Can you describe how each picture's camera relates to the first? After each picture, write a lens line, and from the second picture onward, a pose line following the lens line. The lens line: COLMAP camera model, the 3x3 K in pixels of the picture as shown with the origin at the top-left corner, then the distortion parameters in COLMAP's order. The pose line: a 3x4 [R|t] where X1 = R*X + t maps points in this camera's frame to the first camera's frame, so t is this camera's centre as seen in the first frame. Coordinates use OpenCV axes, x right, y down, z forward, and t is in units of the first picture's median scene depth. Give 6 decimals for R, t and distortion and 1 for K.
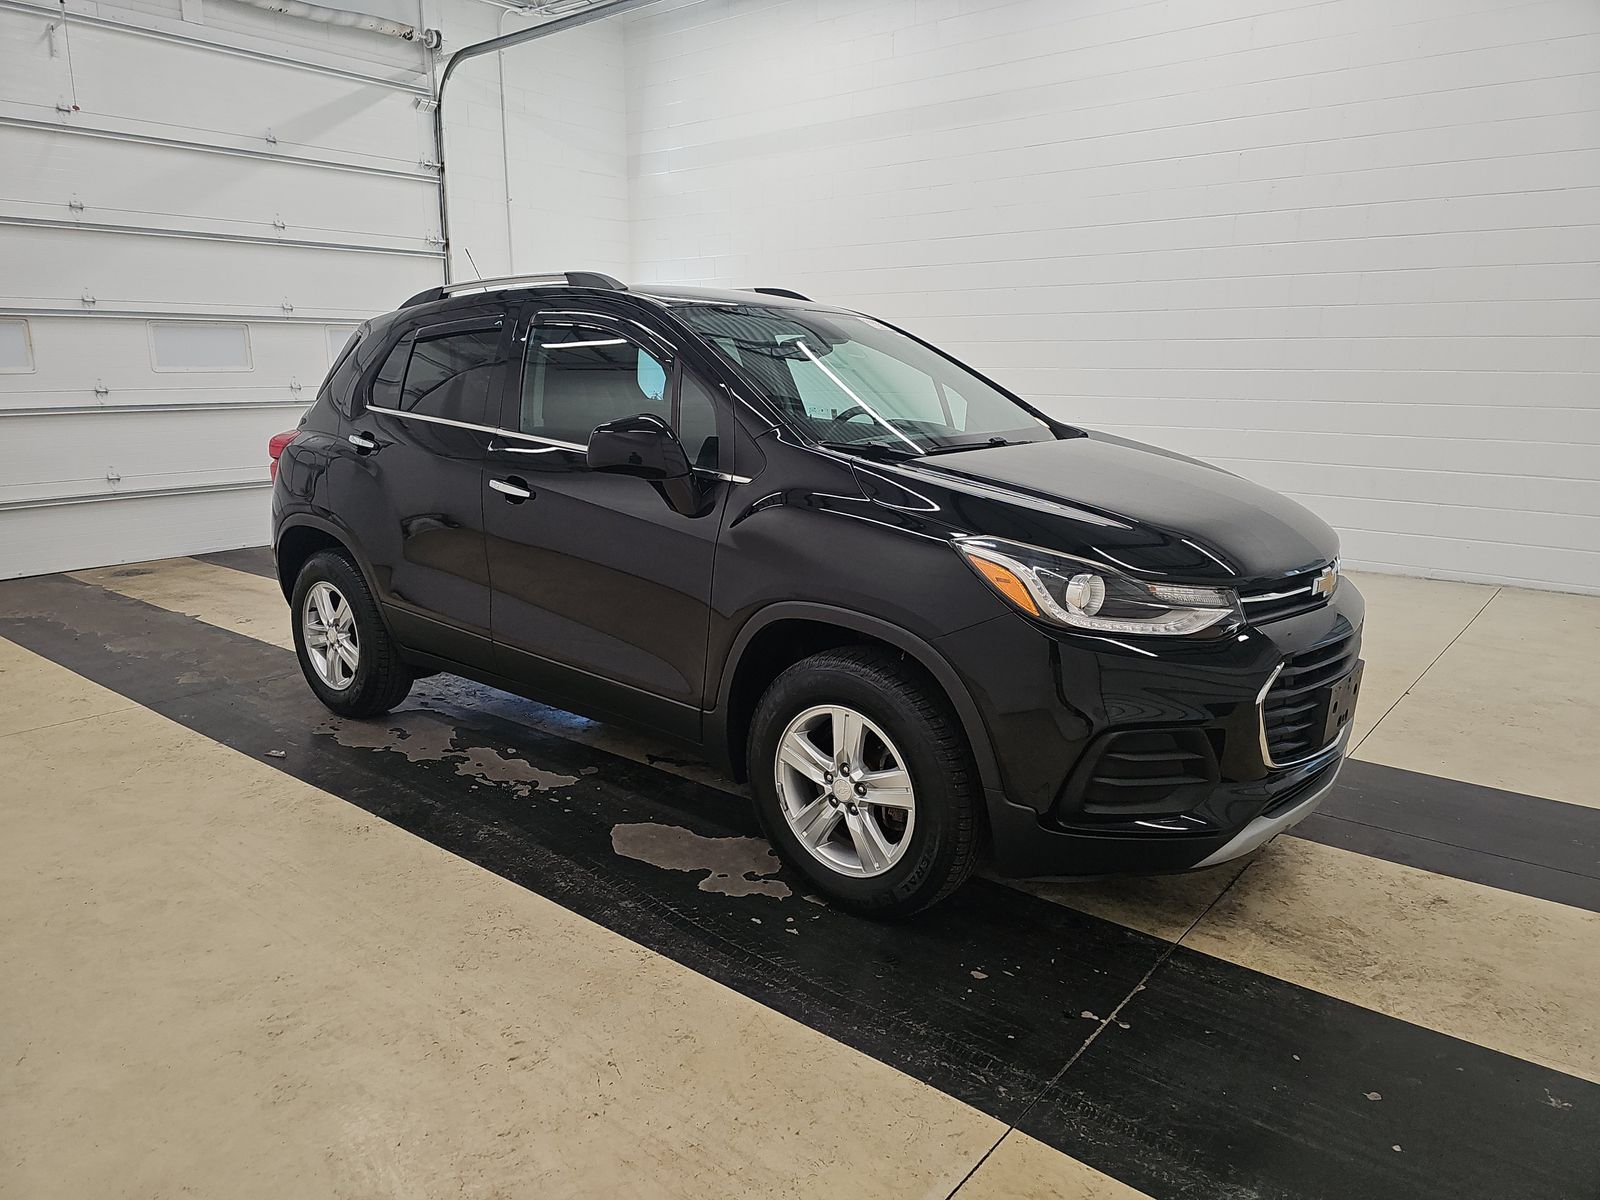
lens RADIAL K [[1061.4, 0, 800.0], [0, 1061.4, 600.0], [0, 0, 1]] dist [0.048698, -0.053519]
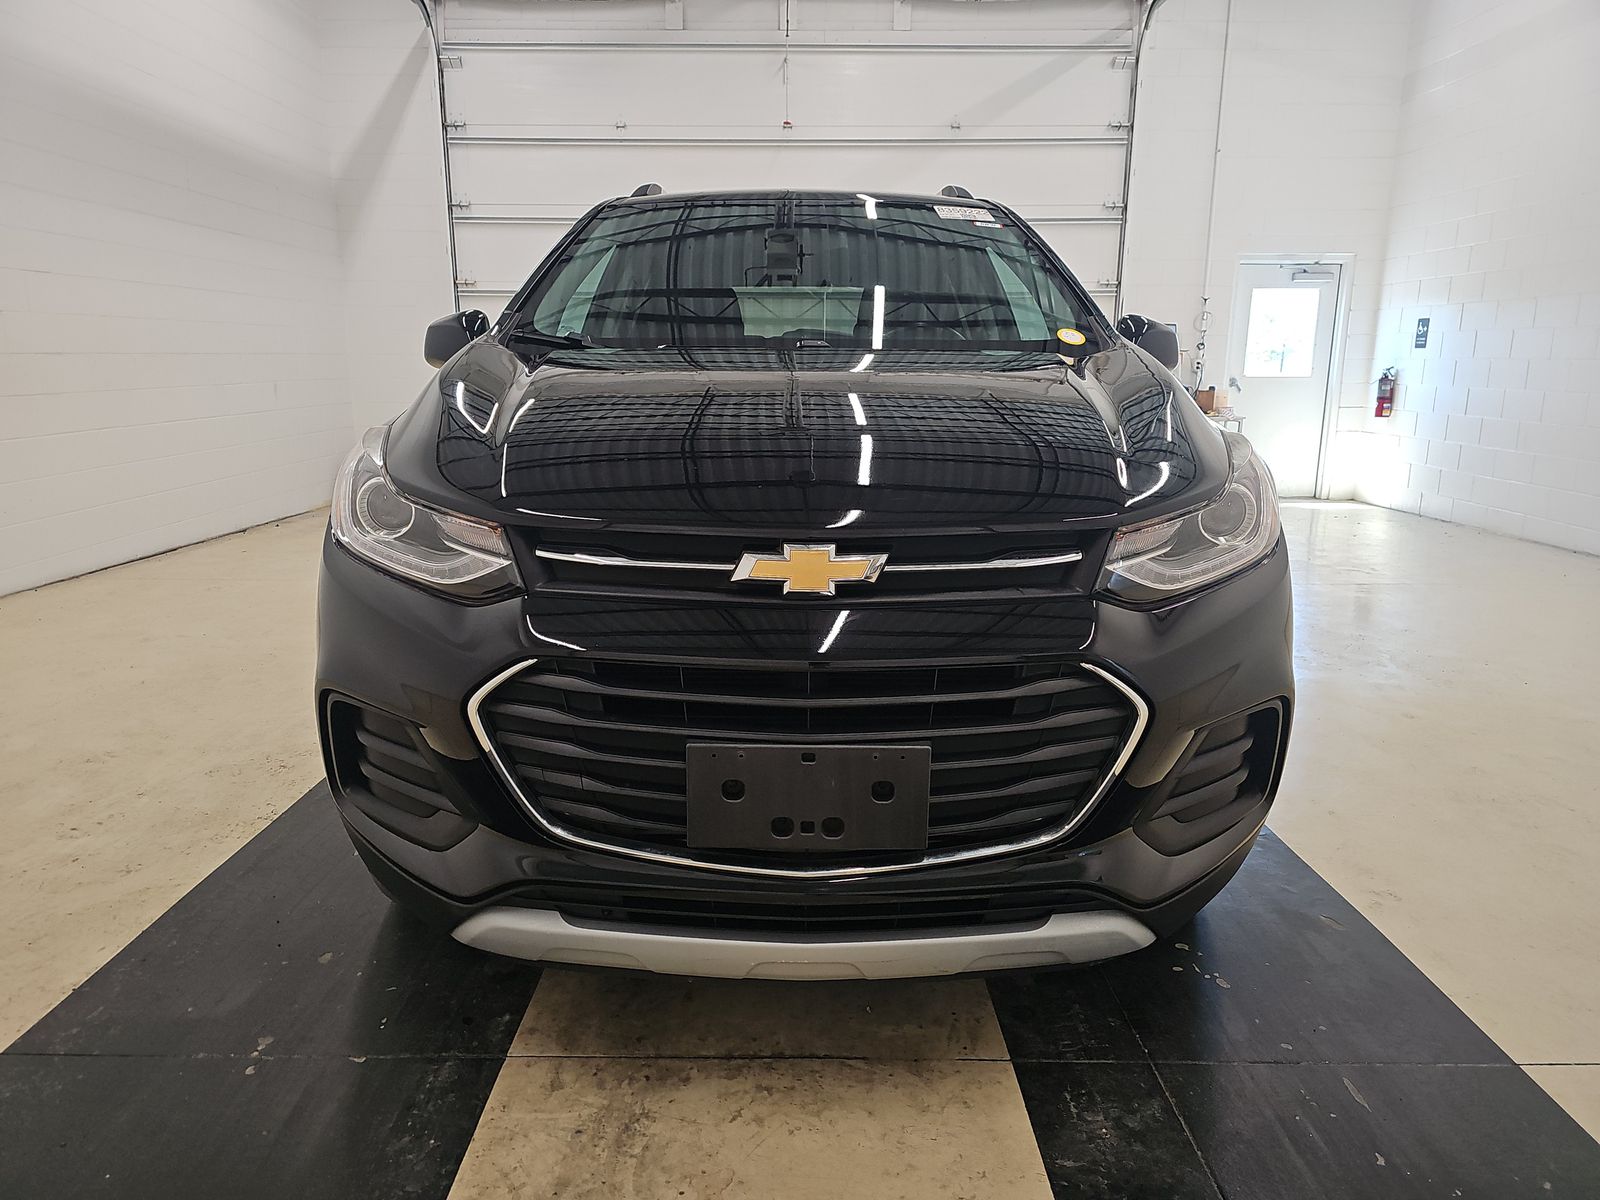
lens RADIAL K [[1061.4, 0, 800.0], [0, 1061.4, 600.0], [0, 0, 1]] dist [0.048698, -0.053519]
pose [[0.631980, 0.172124, -0.755629, 0.278682], [-0.170731, 0.981991, 0.080894, -0.017503], [0.755945, 0.077886, 0.649986, 0.196309]]
